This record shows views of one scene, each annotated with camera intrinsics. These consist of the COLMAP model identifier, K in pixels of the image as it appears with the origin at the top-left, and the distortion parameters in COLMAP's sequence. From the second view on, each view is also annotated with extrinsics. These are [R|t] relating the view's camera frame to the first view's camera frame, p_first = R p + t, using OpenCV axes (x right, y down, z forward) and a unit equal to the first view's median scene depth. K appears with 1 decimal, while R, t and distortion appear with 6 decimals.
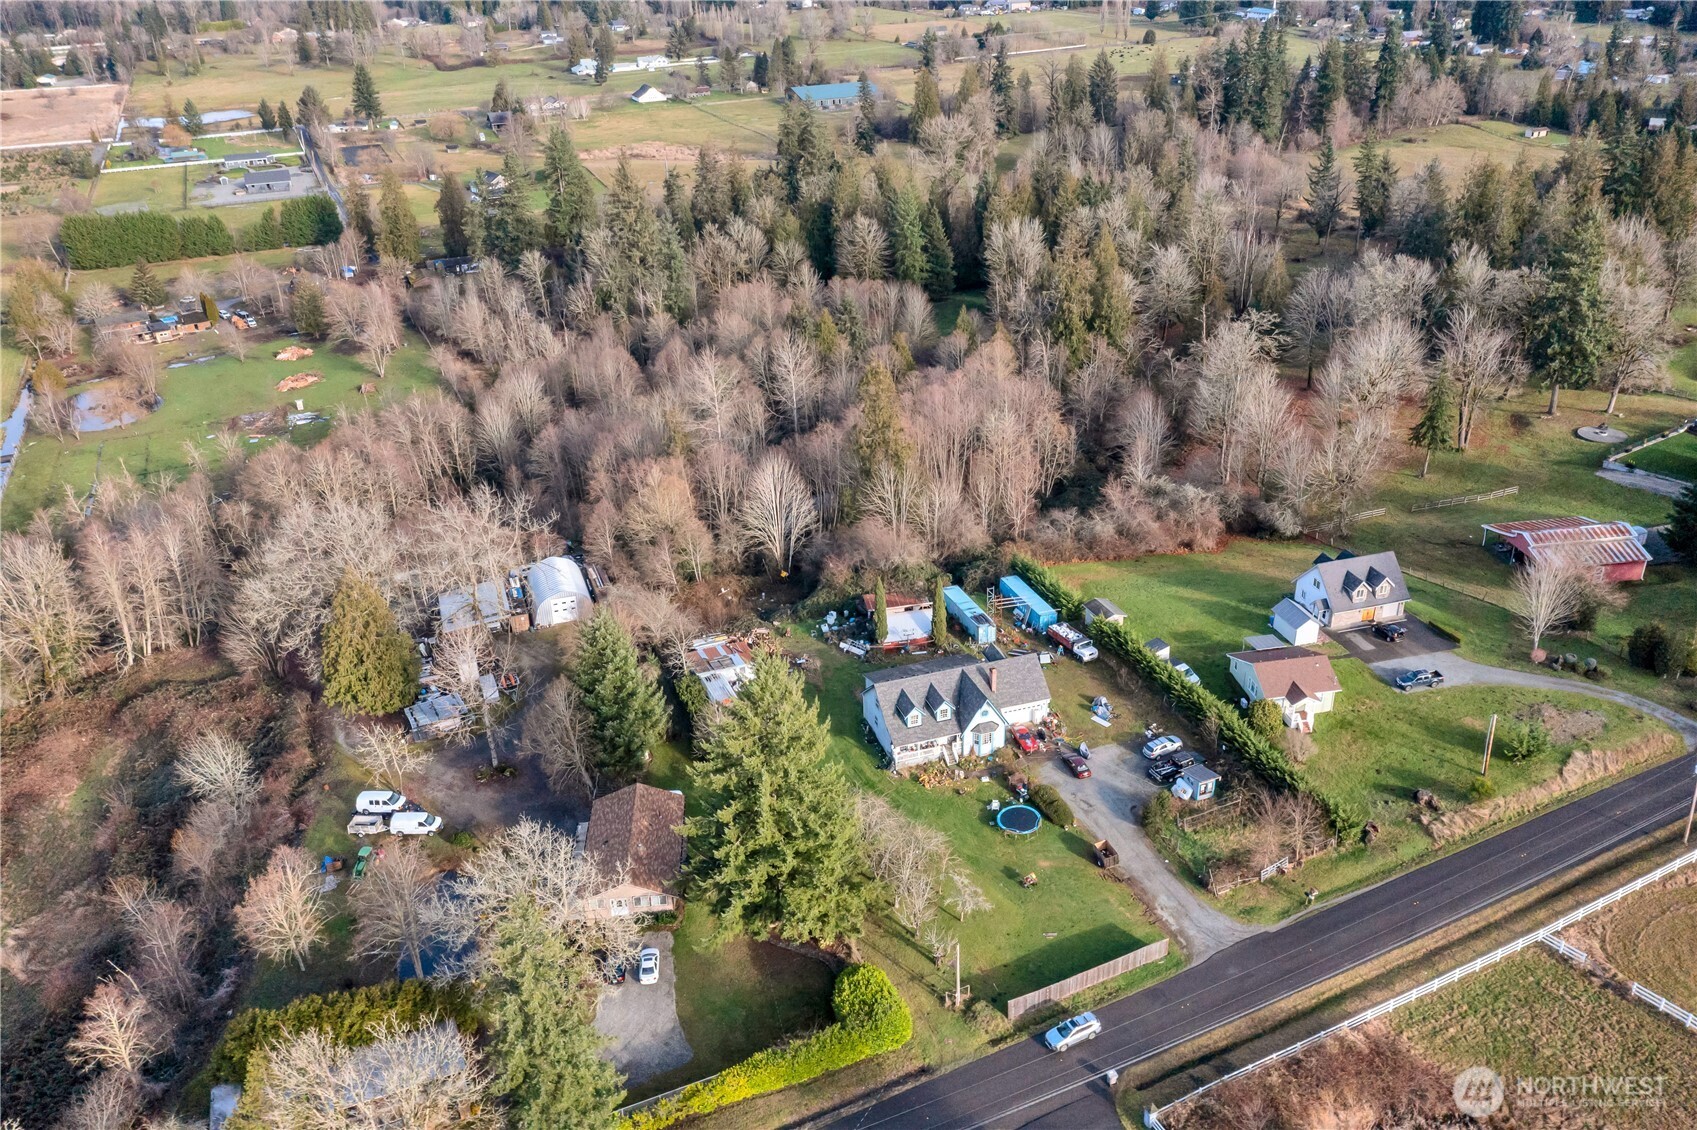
lens RADIAL K [[1339.5, 0, 855.3], [0, 1339.5, 564.2], [0, 0, 1]] dist [0.005891, 0.004544]
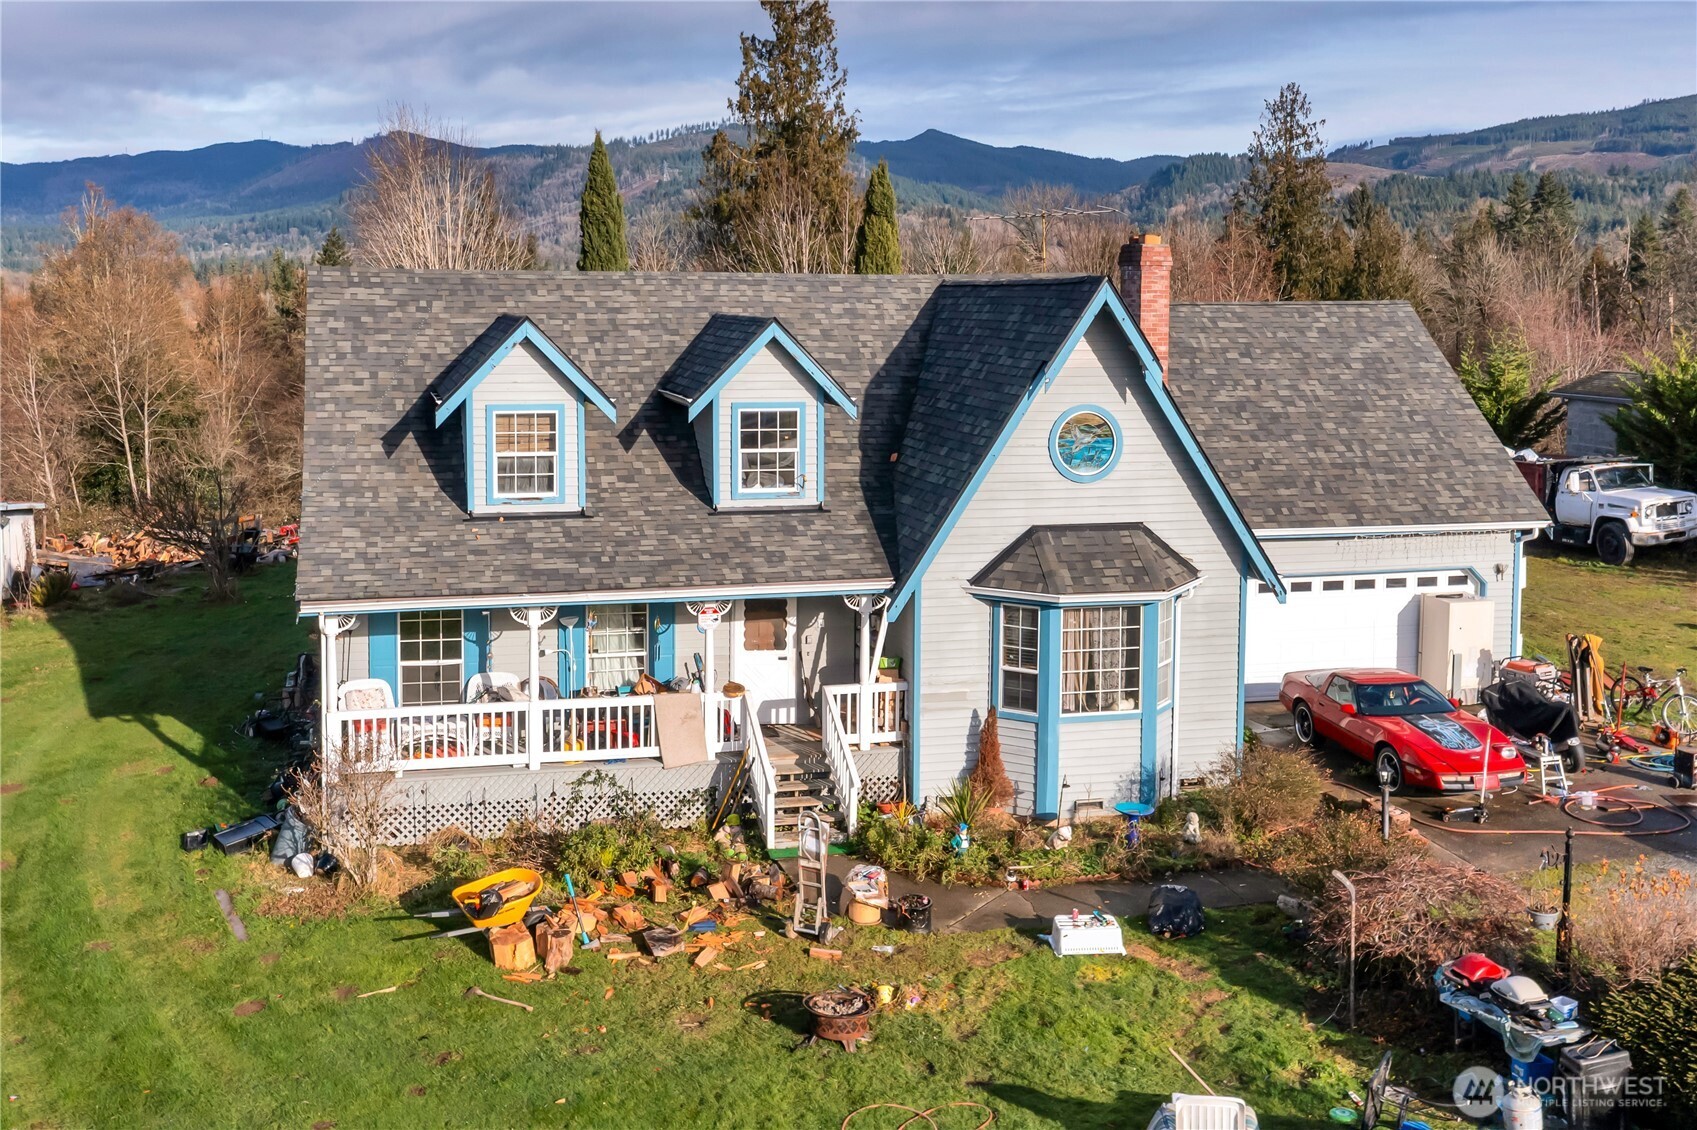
lens RADIAL K [[1339.5, 0, 855.3], [0, 1339.5, 564.2], [0, 0, 1]] dist [0.005891, 0.004544]
pose [[0.992049, 0.022529, -0.123820, 0.036220], [-0.065543, 0.932381, -0.355485, 0.065854], [0.107439, 0.360774, 0.926444, 0.351848]]
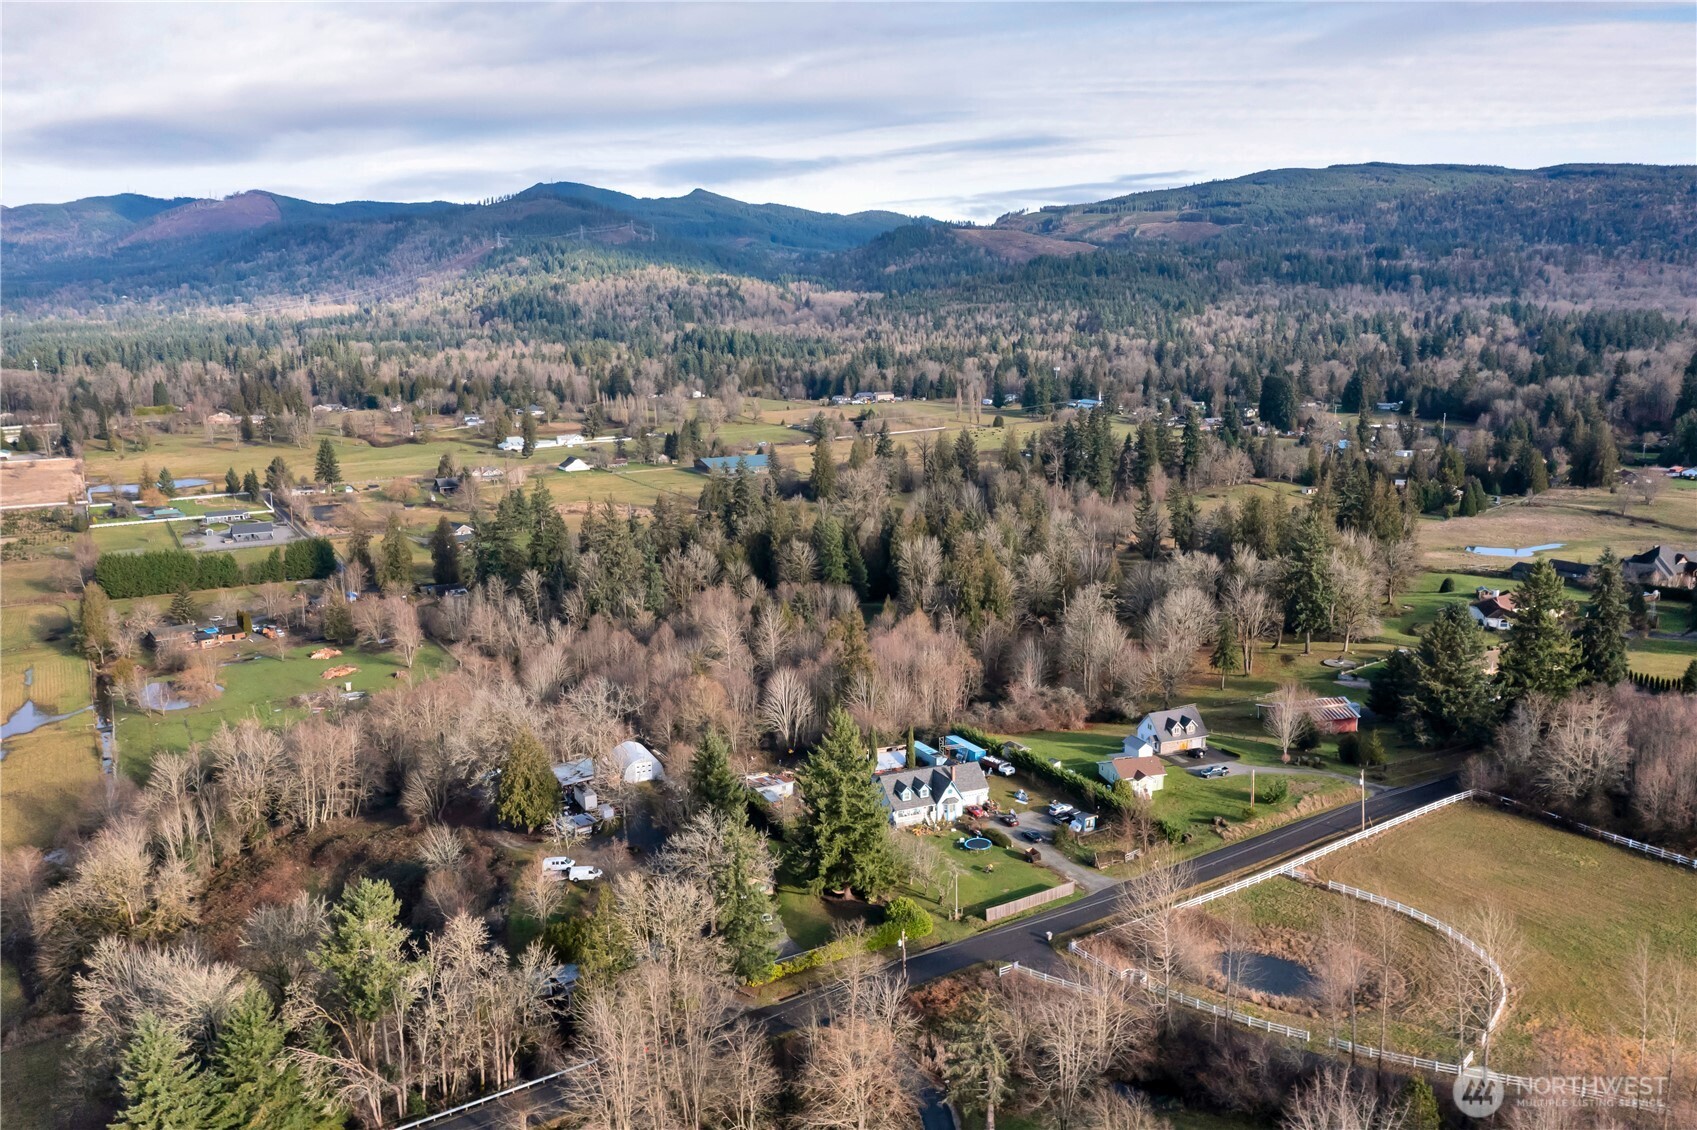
lens RADIAL K [[1339.5, 0, 855.3], [0, 1339.5, 564.2], [0, 0, 1]] dist [0.005891, 0.004544]
pose [[0.994977, -0.006315, 0.099902, -0.068255], [0.032974, 0.962985, -0.267532, 0.108051], [-0.094515, 0.269483, 0.958356, -0.231820]]
